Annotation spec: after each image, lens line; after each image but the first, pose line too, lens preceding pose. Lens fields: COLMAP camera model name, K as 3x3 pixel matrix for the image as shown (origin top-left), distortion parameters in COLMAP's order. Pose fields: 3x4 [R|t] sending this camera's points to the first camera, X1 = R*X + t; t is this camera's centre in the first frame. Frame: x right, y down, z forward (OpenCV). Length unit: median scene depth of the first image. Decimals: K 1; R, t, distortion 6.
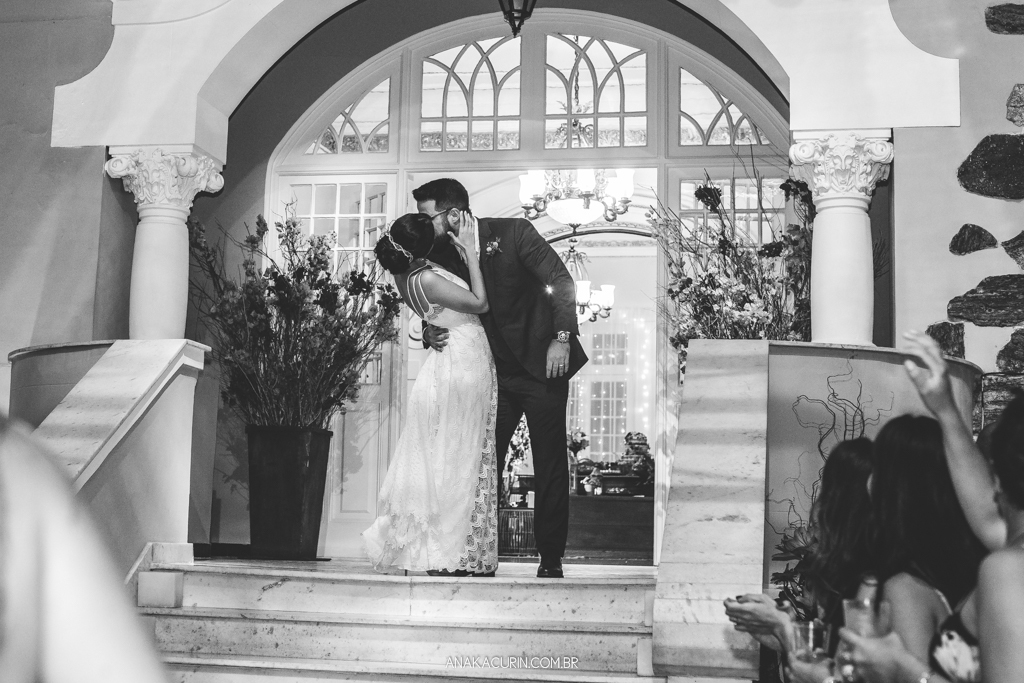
lens RADIAL K [[1607.7, 0, 512.0], [0, 1607.7, 341.5], [0, 0, 1]] dist [-0.028338, 0.028760]
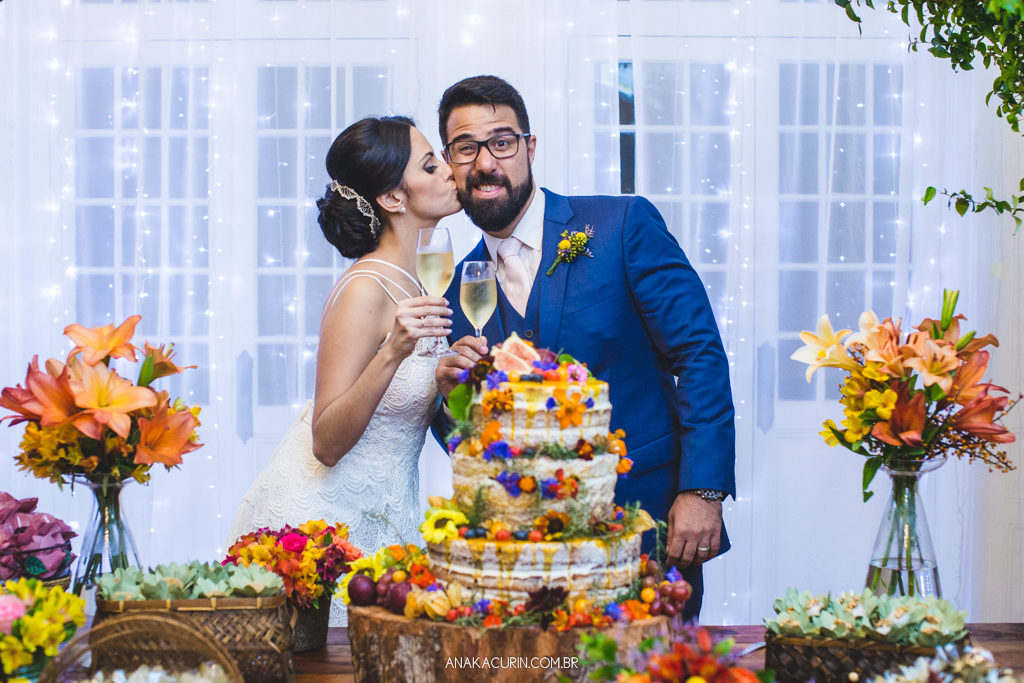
lens RADIAL K [[1607.7, 0, 512.0], [0, 1607.7, 341.5], [0, 0, 1]] dist [-0.028338, 0.028760]
pose [[0.984623, -0.022529, 0.173231, 0.050830], [-0.004645, 0.987922, 0.154883, 0.032990], [-0.174628, -0.153306, 0.972626, 0.853357]]
